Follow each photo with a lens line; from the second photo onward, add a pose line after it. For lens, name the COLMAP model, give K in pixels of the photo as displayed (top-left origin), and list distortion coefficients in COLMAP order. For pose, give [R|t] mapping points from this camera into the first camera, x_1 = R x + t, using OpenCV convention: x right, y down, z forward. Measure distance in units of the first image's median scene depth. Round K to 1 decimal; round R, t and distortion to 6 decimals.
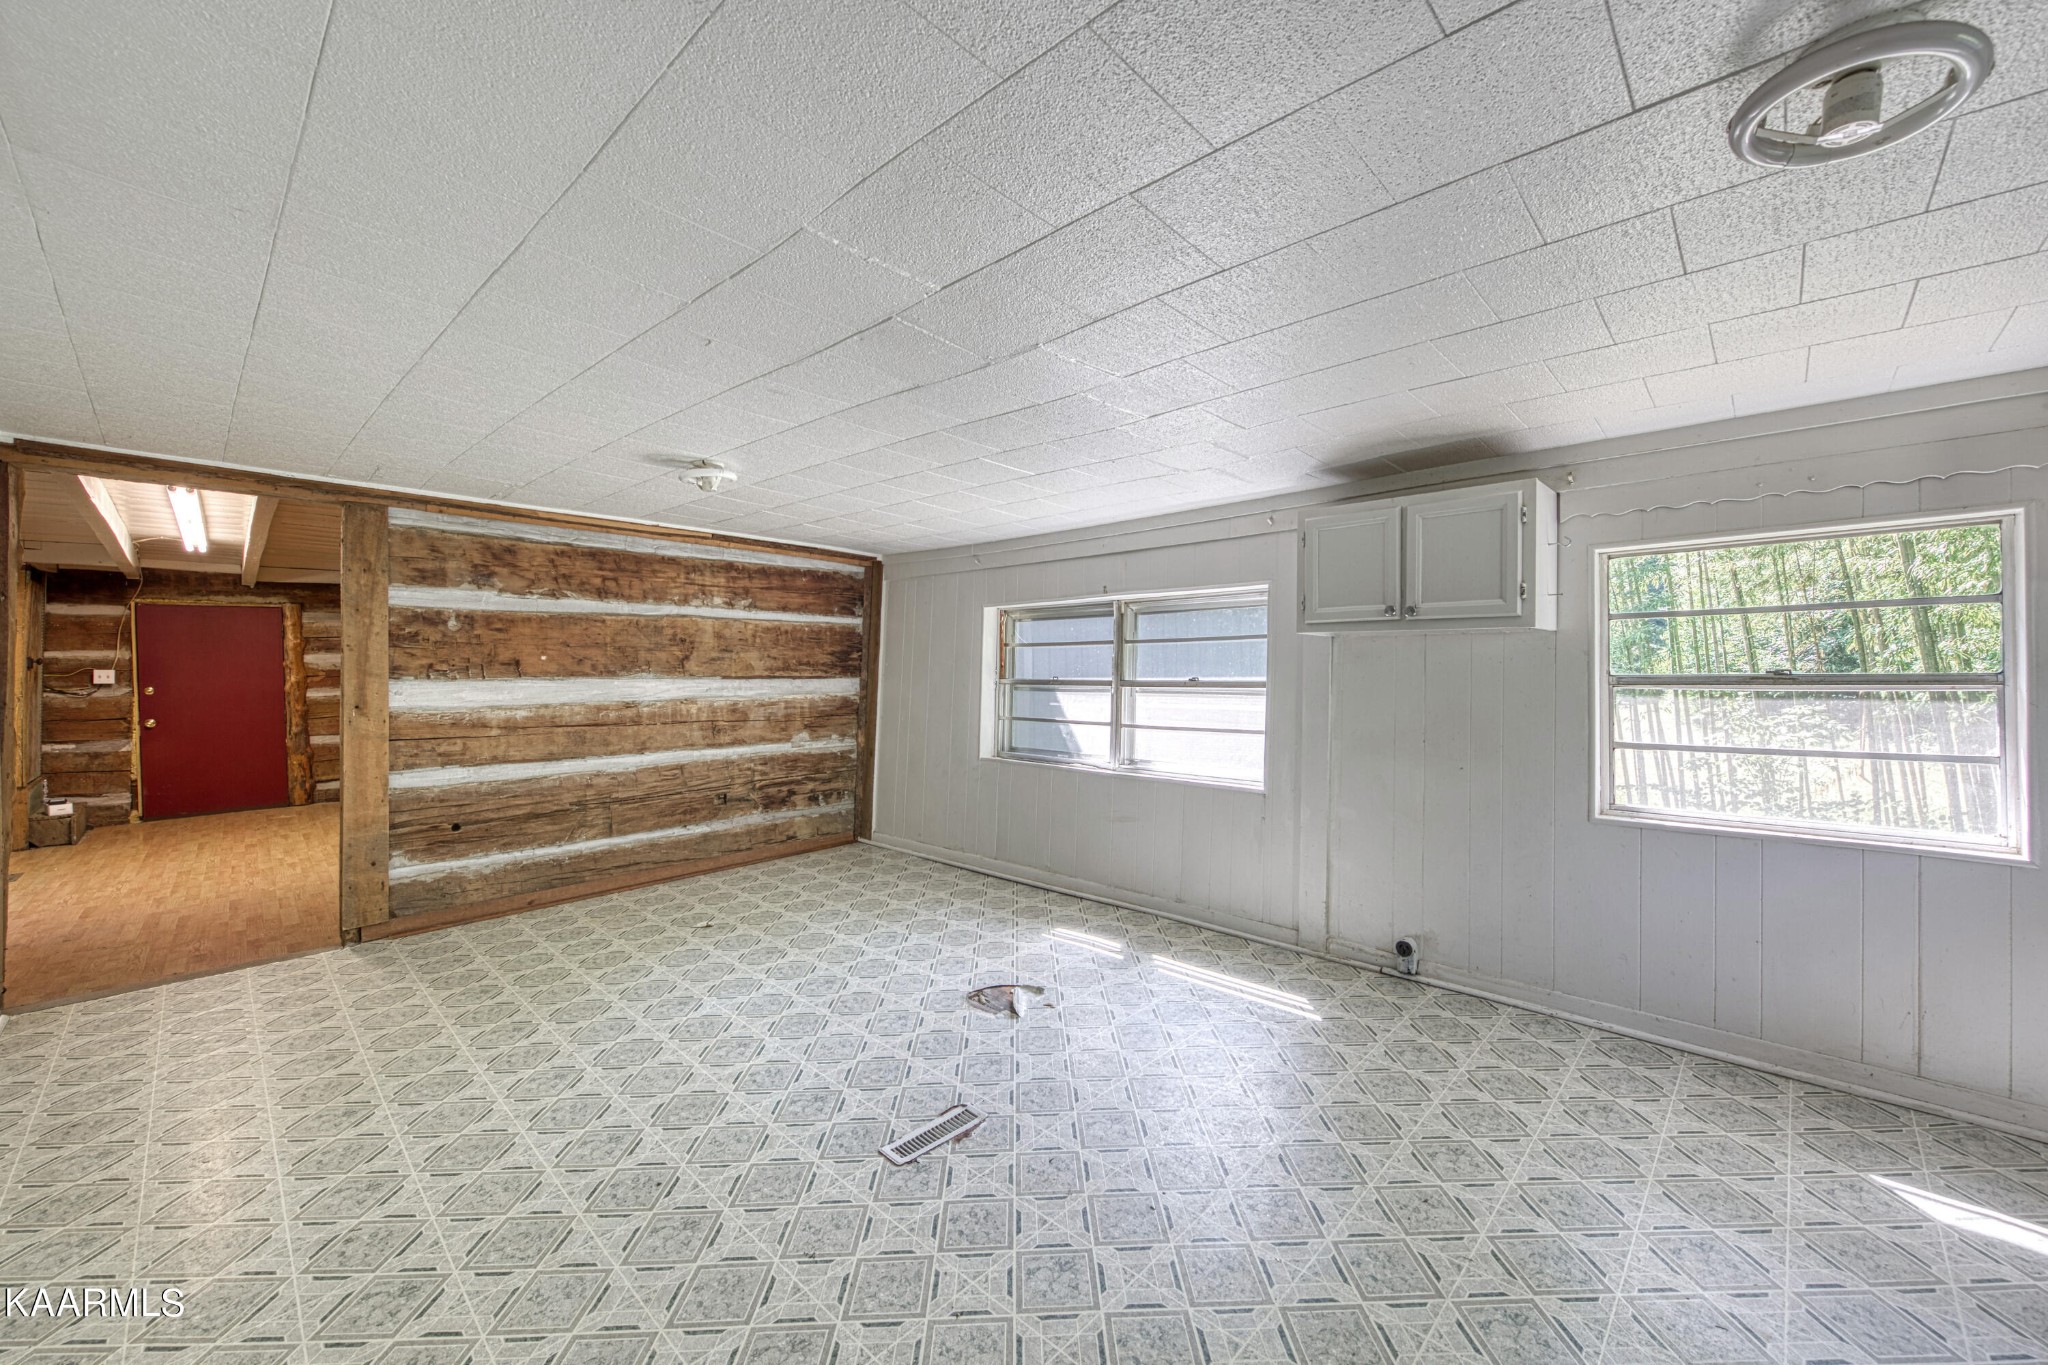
lens RADIAL K [[793.1, 0, 1041.0], [0, 793.1, 670.8], [0, 0, 1]] dist [0.013723, -0.006601]
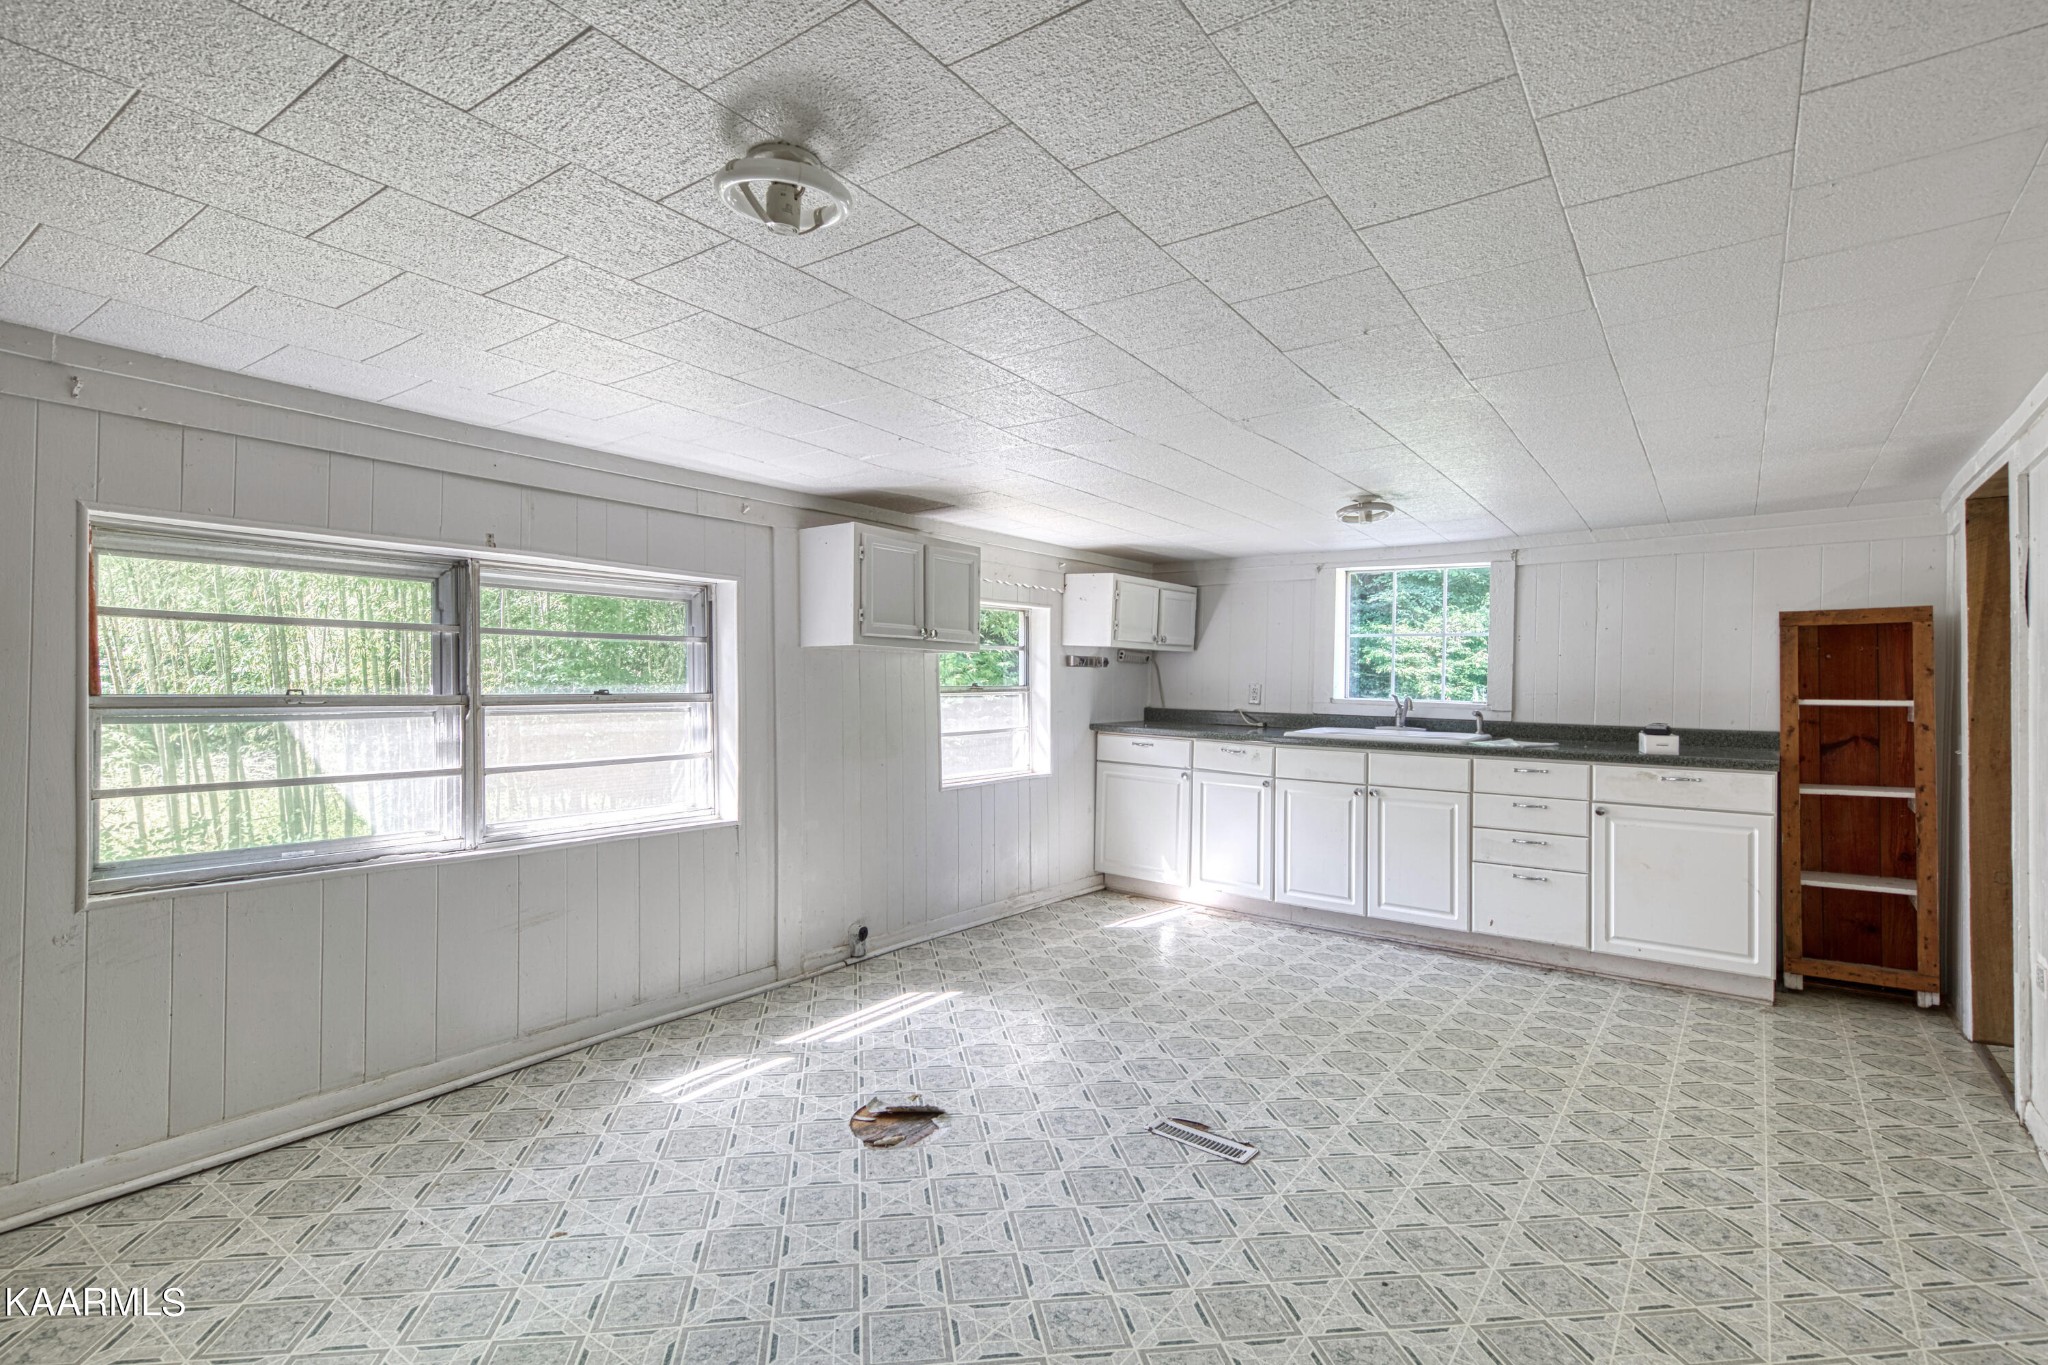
lens RADIAL K [[976.8, 0, 1027.0], [0, 976.8, 668.6], [0, 0, 1]] dist [0.028387, -0.013729]
pose [[-0.121717, 0.018034, 0.992401, -1.053809], [-0.005988, 0.999803, -0.018903, 0.005743], [-0.992547, -0.008244, -0.121585, 1.069428]]
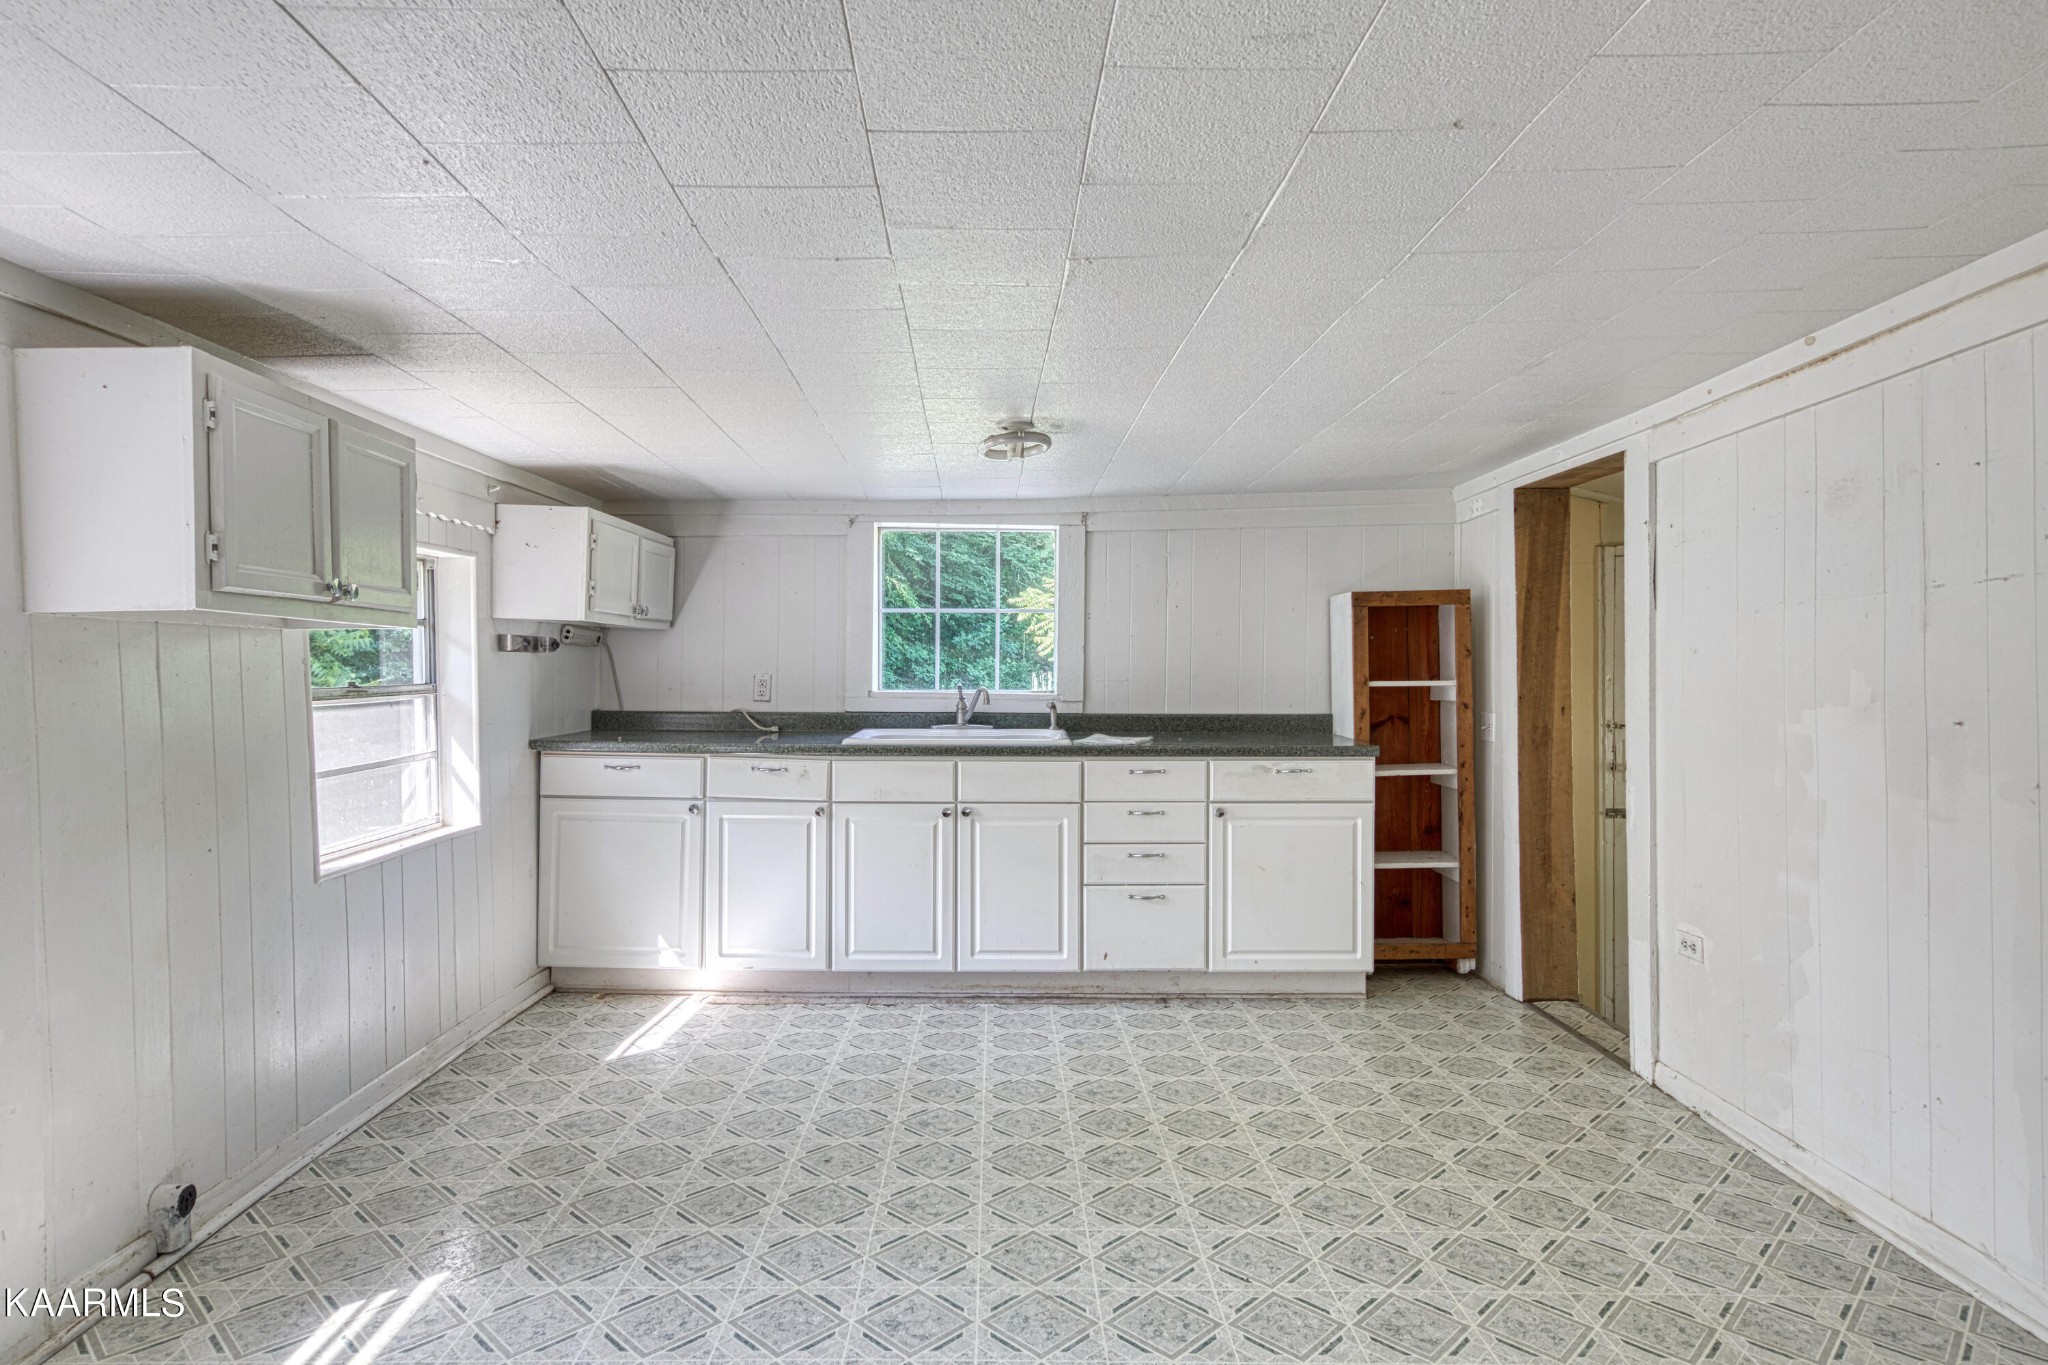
lens RADIAL K [[1122.3, 0, 1002.6], [0, 1122.3, 663.2], [0, 0, 1]] dist [0.011415, -0.000422]
pose [[-0.683706, 0.012447, 0.729652, -0.556188], [0.011782, 0.999912, -0.006017, -0.006280], [-0.729663, 0.004482, -0.683792, 1.270726]]
